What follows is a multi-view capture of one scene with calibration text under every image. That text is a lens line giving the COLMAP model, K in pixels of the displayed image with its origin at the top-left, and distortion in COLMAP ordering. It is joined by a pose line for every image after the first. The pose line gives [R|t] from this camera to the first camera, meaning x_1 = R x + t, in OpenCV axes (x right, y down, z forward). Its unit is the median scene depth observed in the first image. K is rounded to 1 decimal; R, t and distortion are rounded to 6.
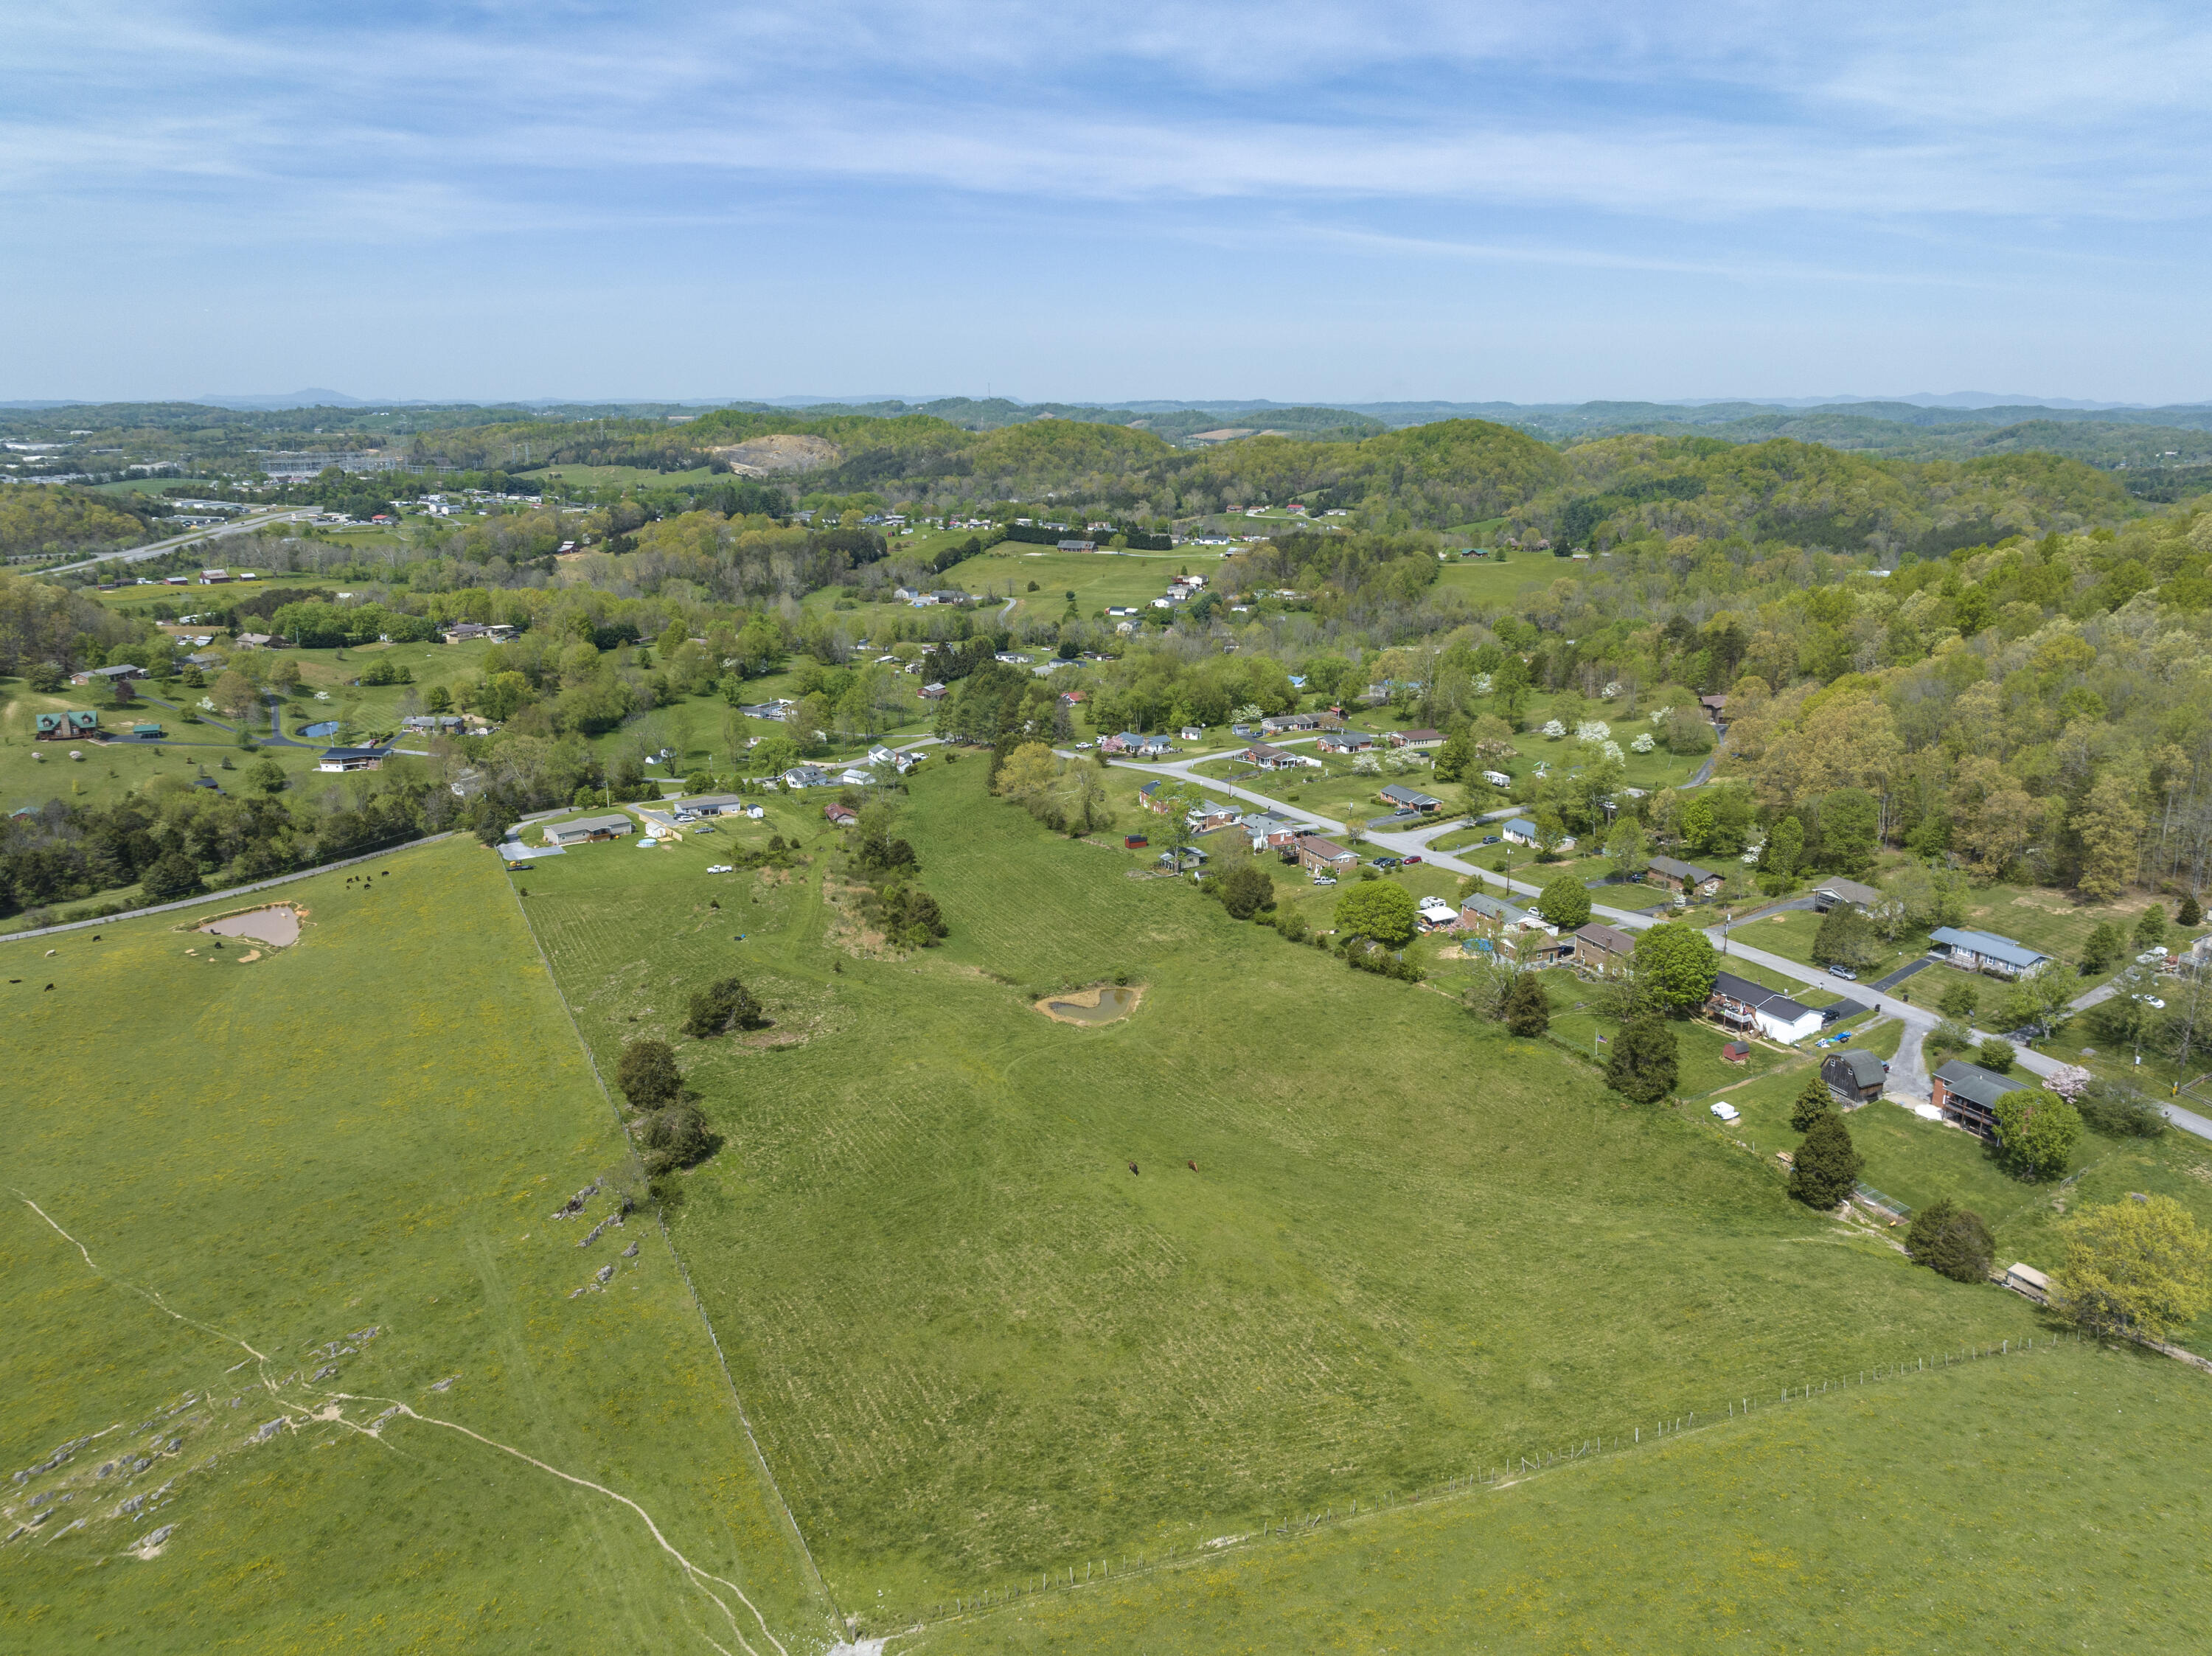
lens RADIAL K [[1600.2, 0, 1117.7], [0, 1600.2, 824.0], [0, 0, 1]] dist [-0.033045, -0.012275]
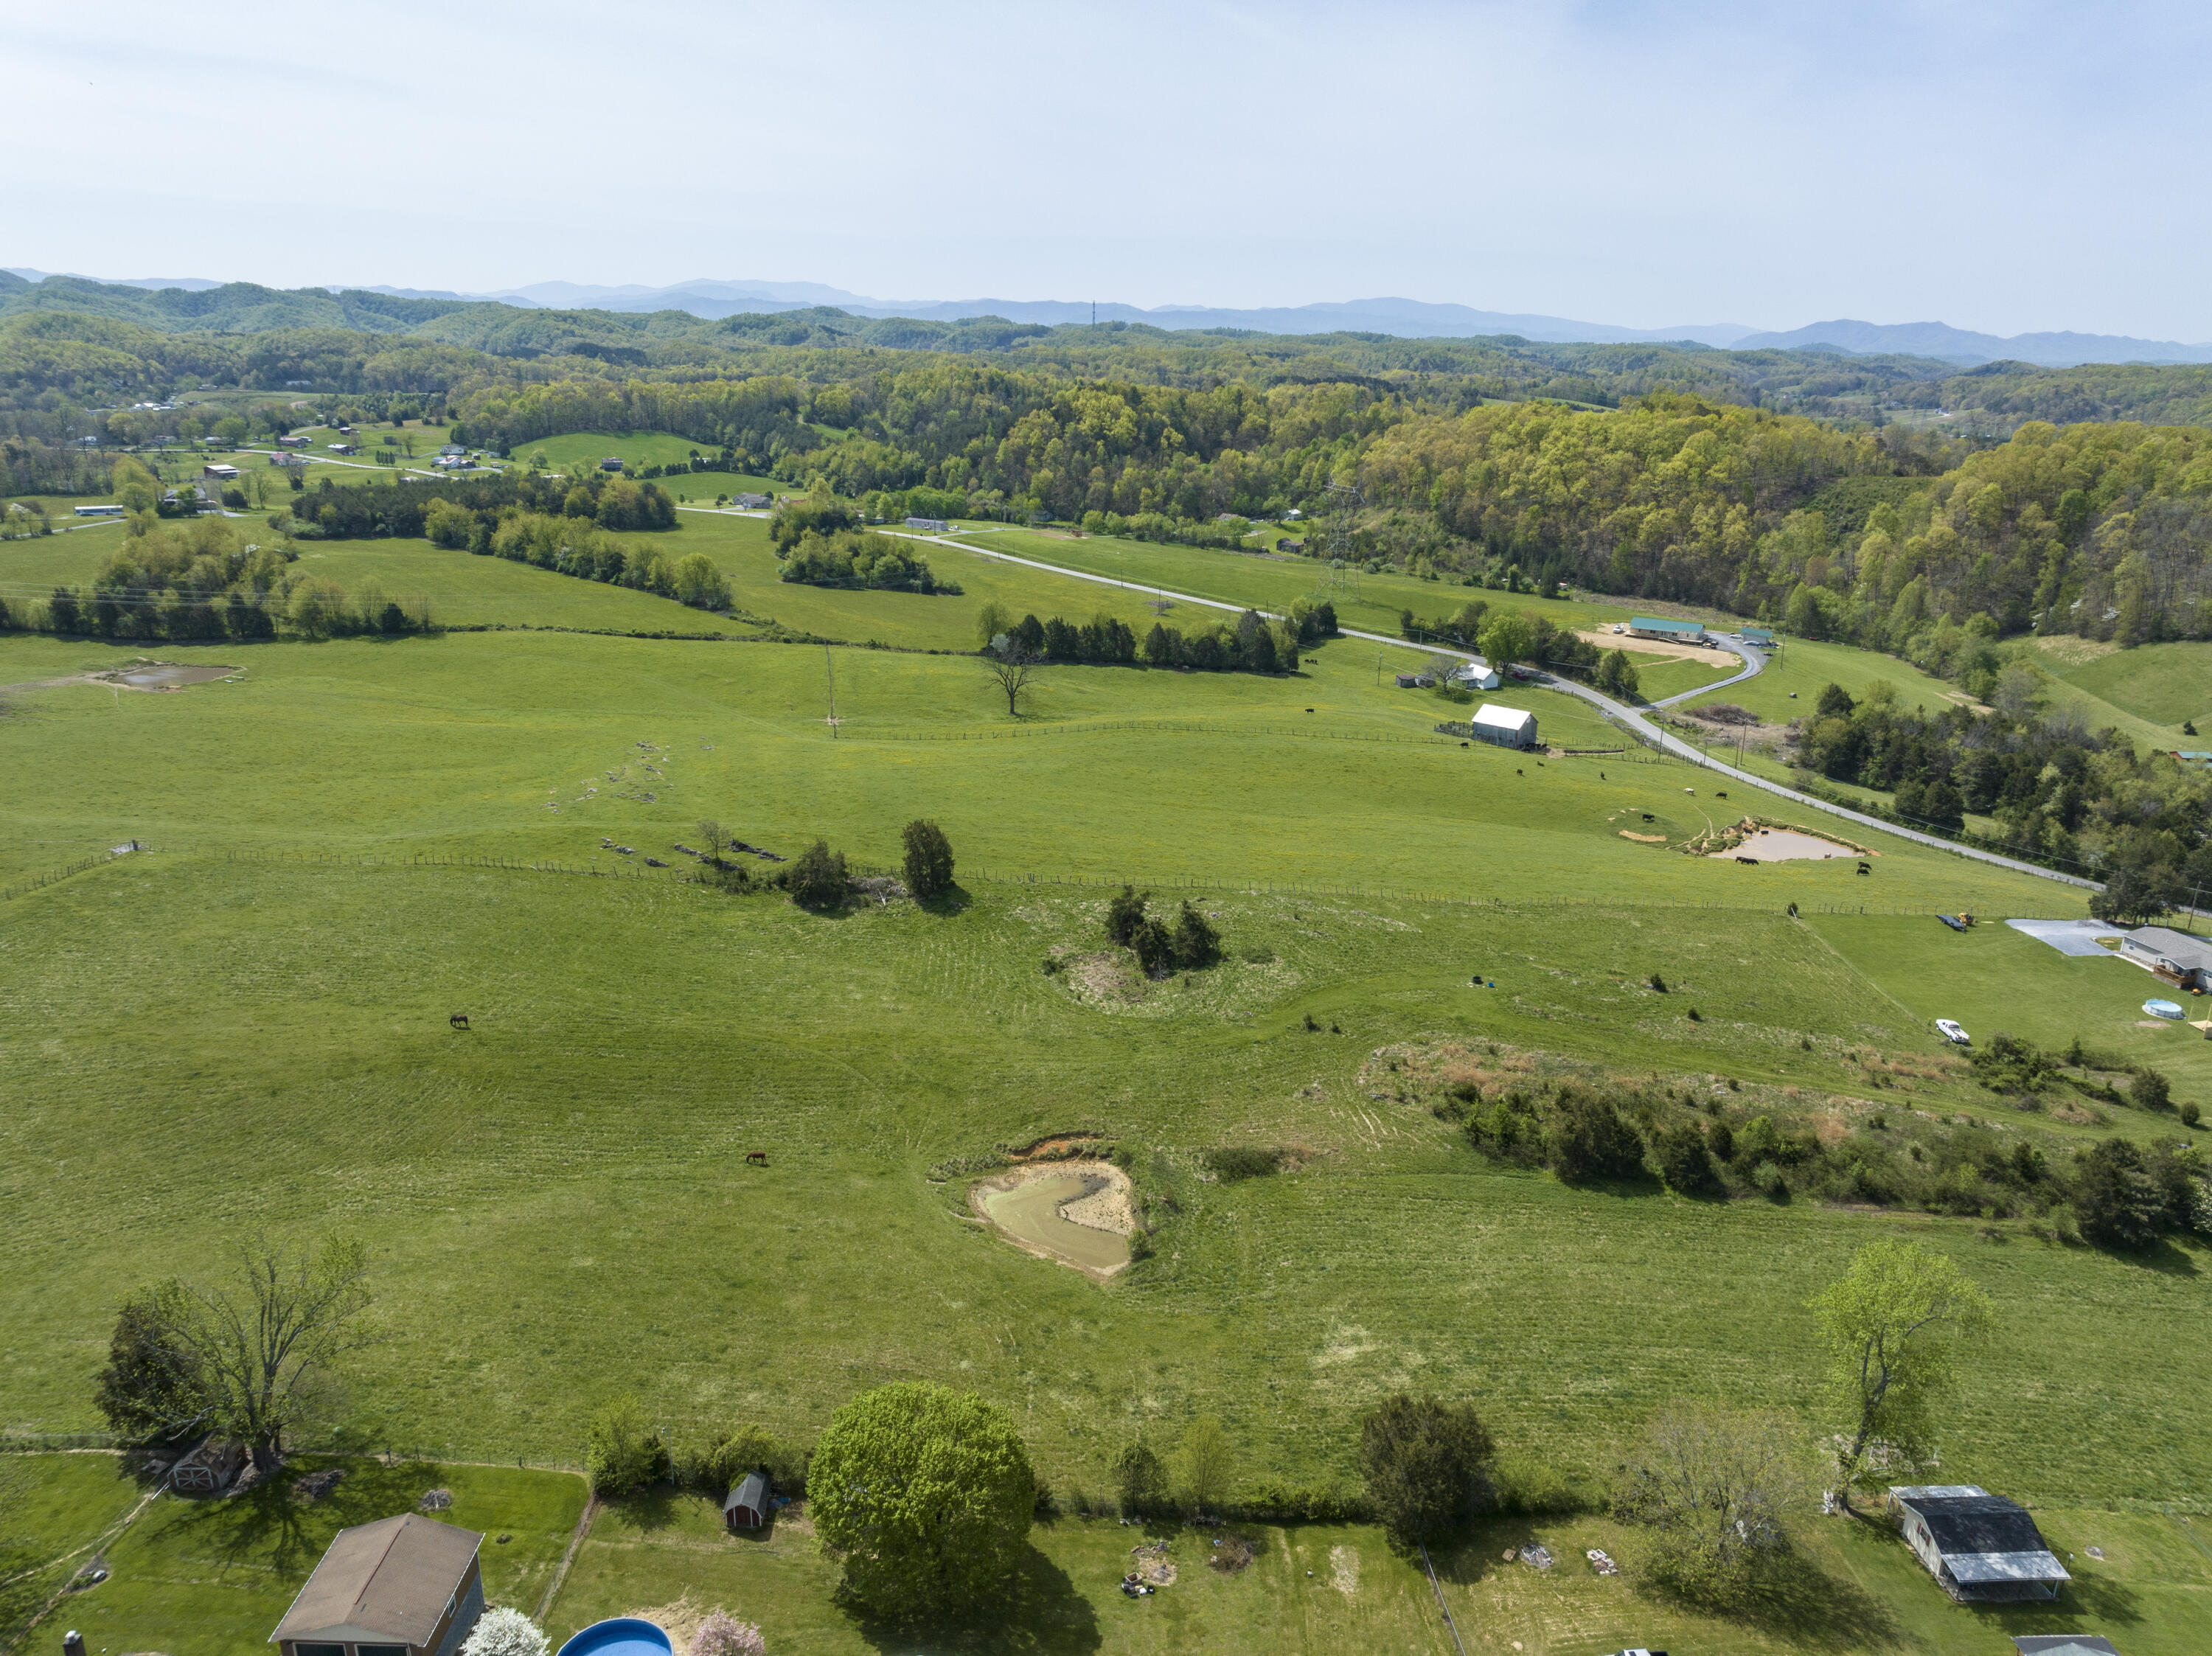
lens RADIAL K [[1554.5, 0, 1116.9], [0, 1554.5, 822.1], [0, 0, 1]] dist [-0.037246, -0.005323]
pose [[-0.409163, 0.258216, -0.875163, 0.197056], [-0.250126, 0.890644, 0.379724, -0.102679], [0.877510, 0.374270, -0.299832, 0.540821]]
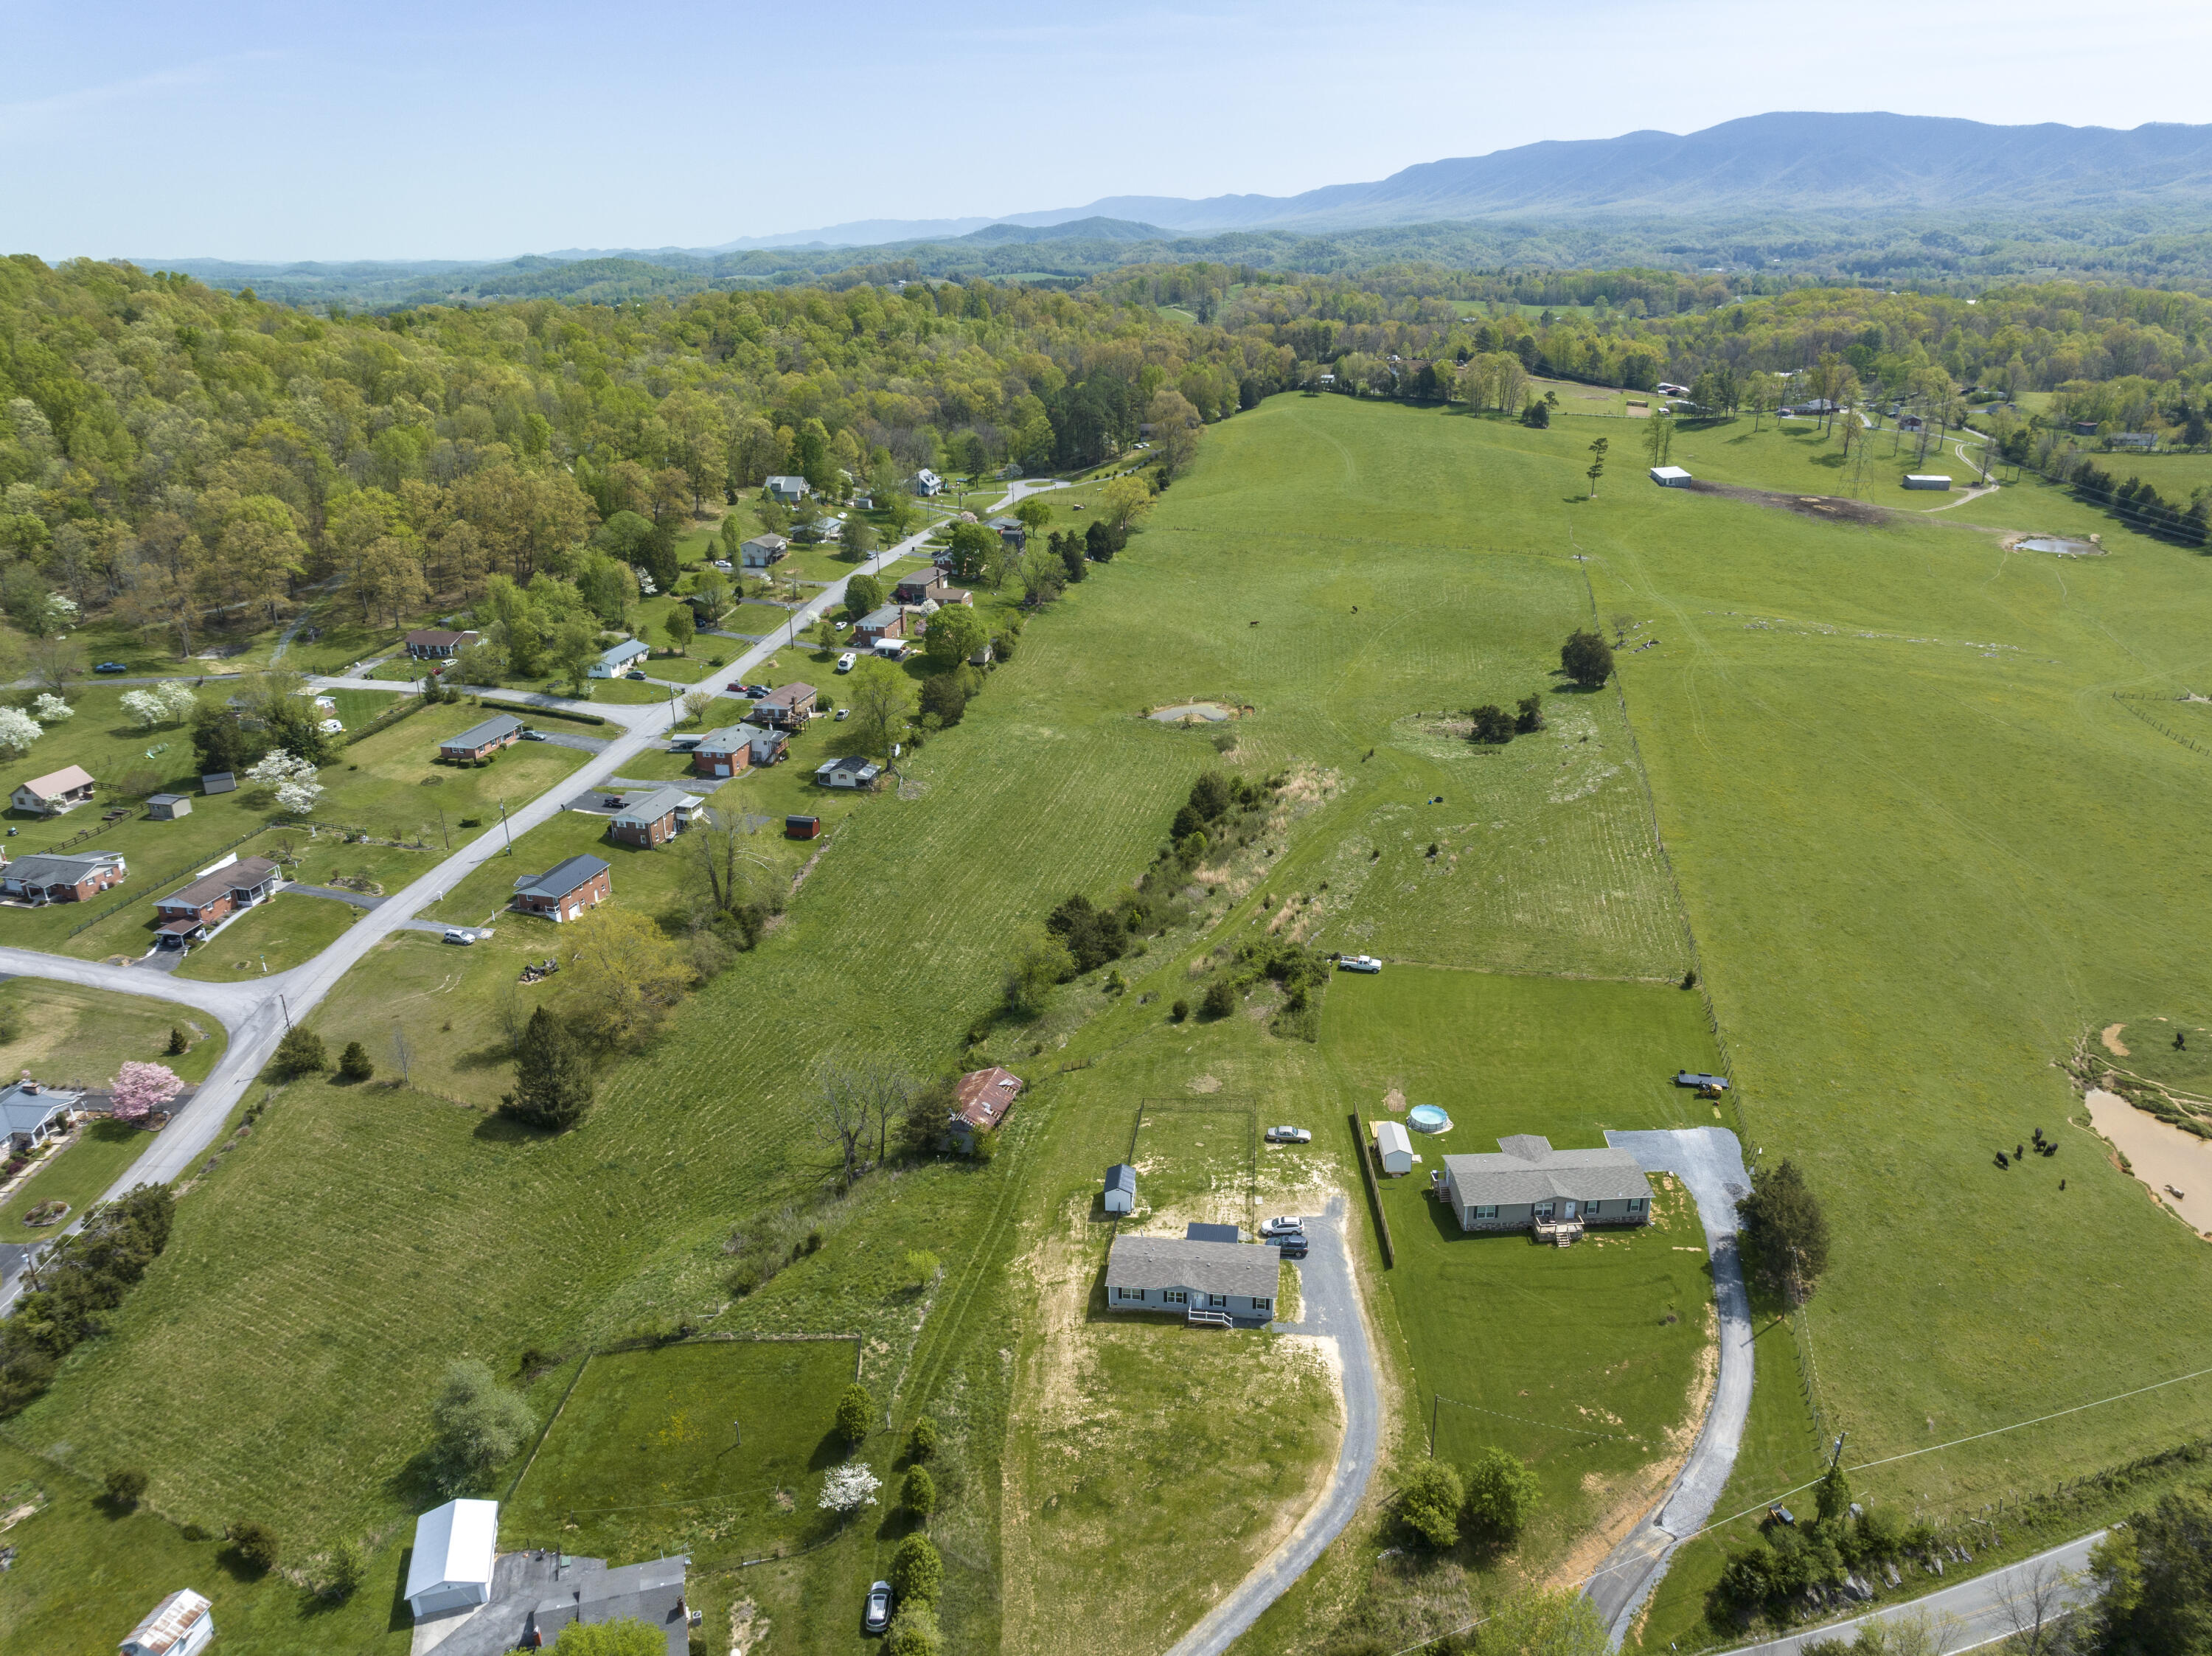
lens RADIAL K [[1551.5, 0, 1117.5], [0, 1551.5, 823.9], [0, 0, 1]] dist [-0.035507, 0.000774]
pose [[-0.789293, -0.212076, 0.576229, -0.307398], [0.164664, 0.830975, 0.531382, -0.206300], [-0.591525, 0.514300, -0.620961, 0.852663]]
